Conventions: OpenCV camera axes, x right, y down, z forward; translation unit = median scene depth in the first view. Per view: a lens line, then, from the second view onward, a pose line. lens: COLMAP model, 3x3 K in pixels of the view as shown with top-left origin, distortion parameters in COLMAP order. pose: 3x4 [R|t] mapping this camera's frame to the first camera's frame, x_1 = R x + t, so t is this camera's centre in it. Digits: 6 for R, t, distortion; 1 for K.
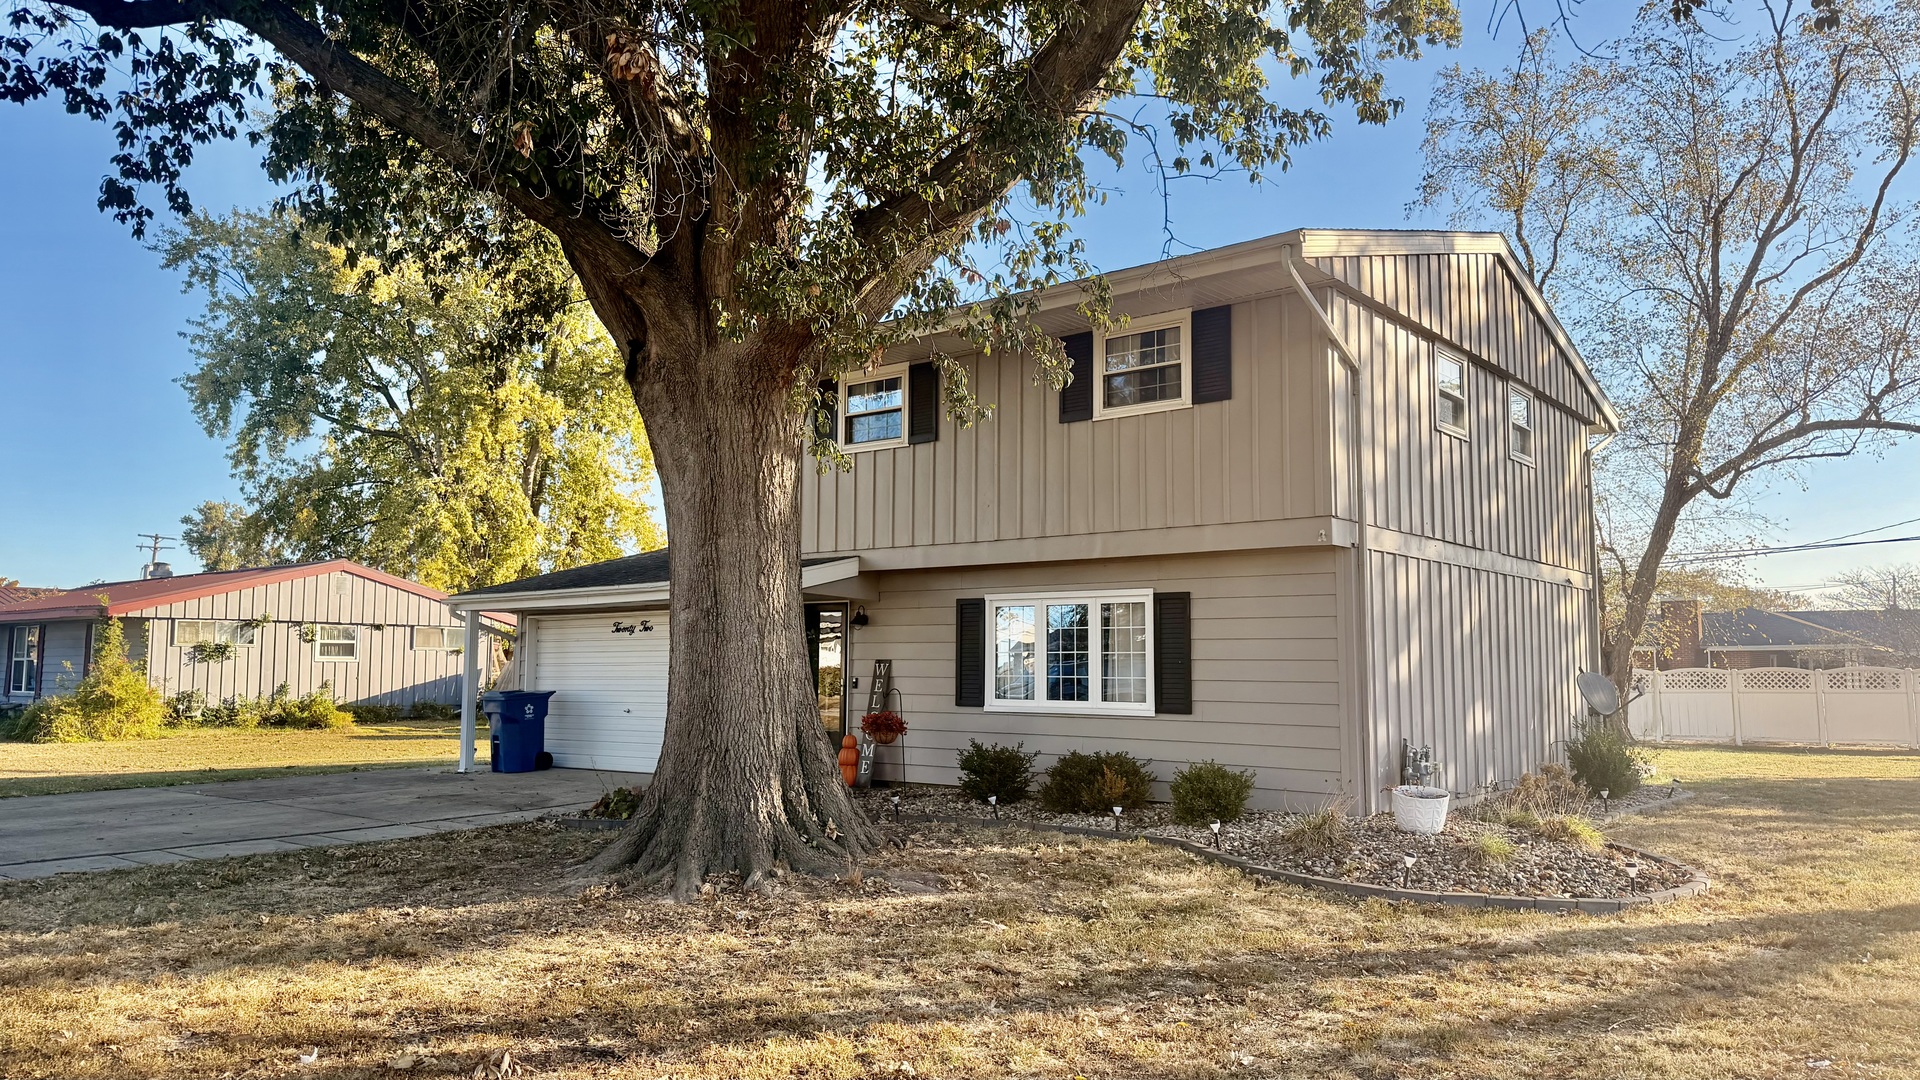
lens RADIAL K [[1331.2, 0, 972.5], [0, 1331.2, 549.6], [0, 0, 1]] dist [0.010646, -0.008375]
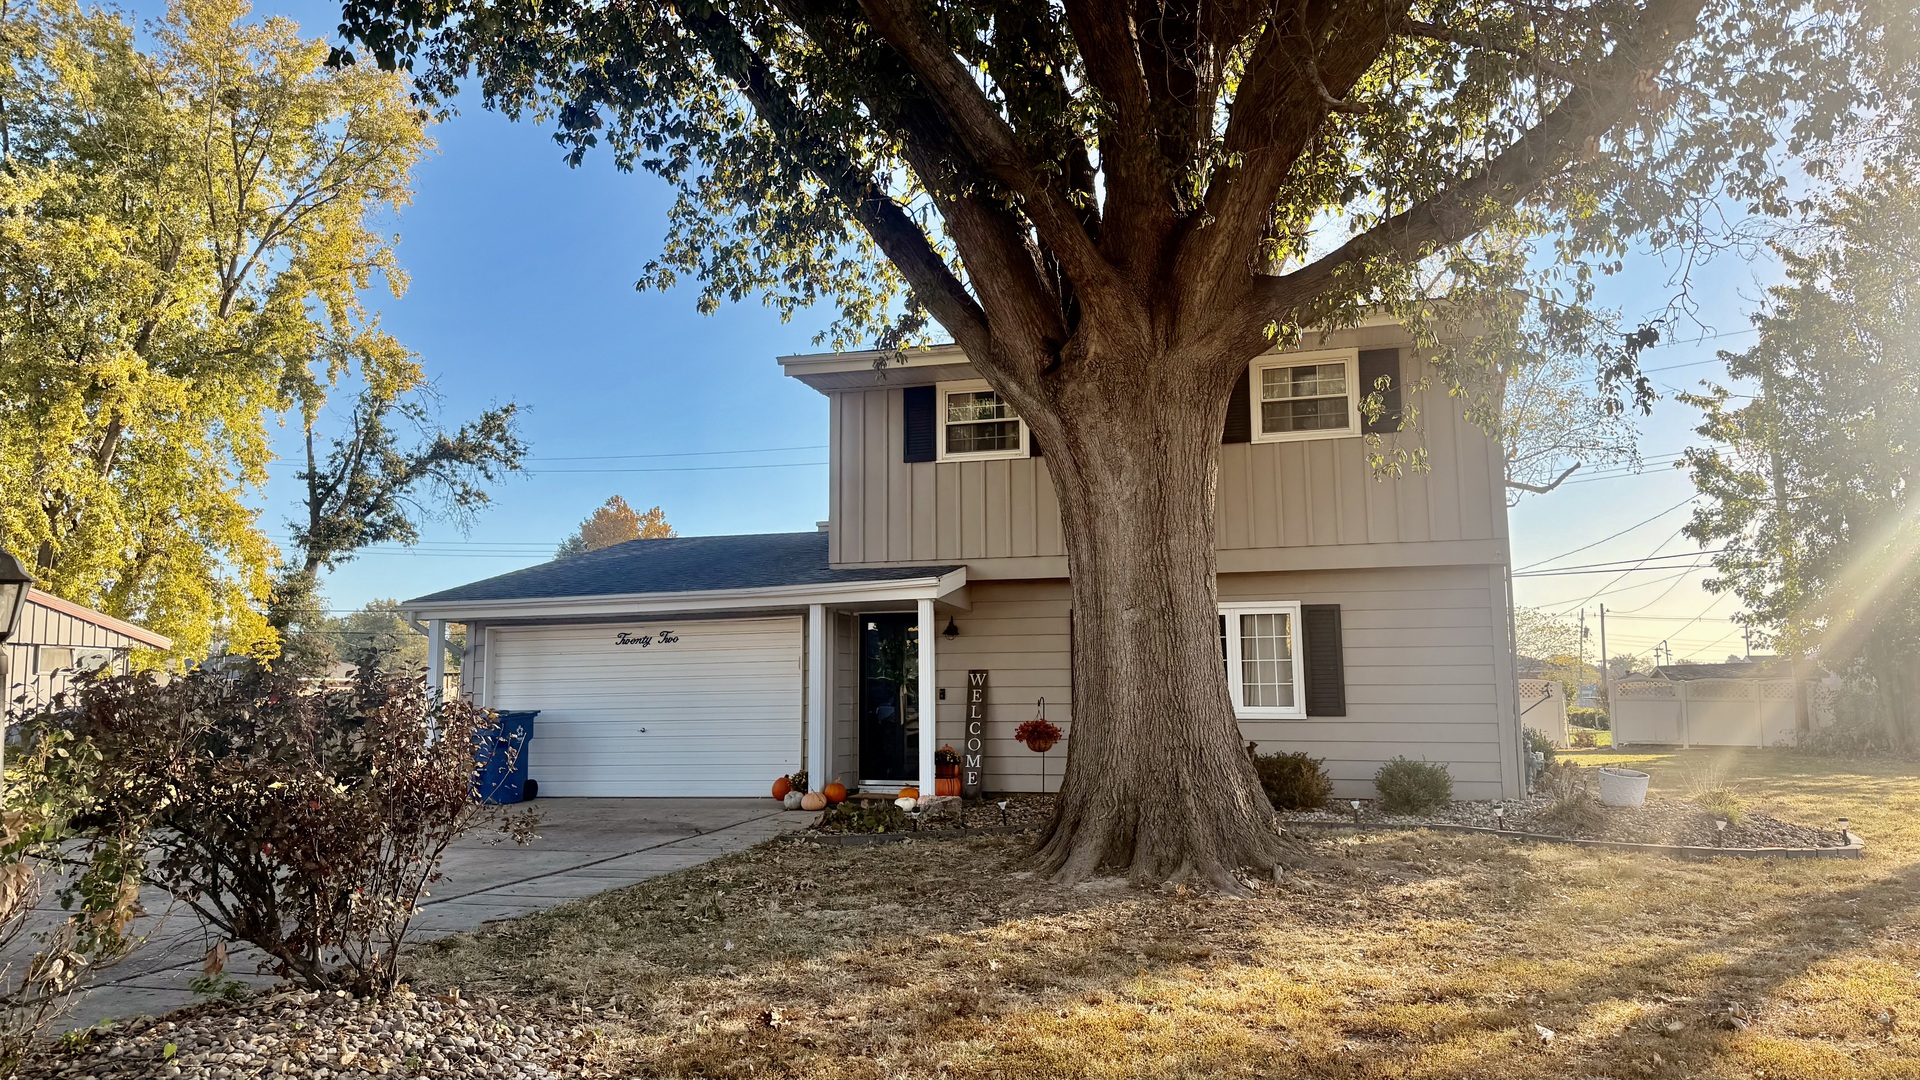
lens RADIAL K [[1331.2, 0, 951.5], [0, 1331.2, 530.3], [0, 0, 1]] dist [0.010646, -0.008375]
pose [[0.930043, 0.034683, 0.365810, -0.529300], [-0.021353, 0.998954, -0.040424, 0.021788], [-0.366830, 0.029785, 0.929811, 0.091127]]
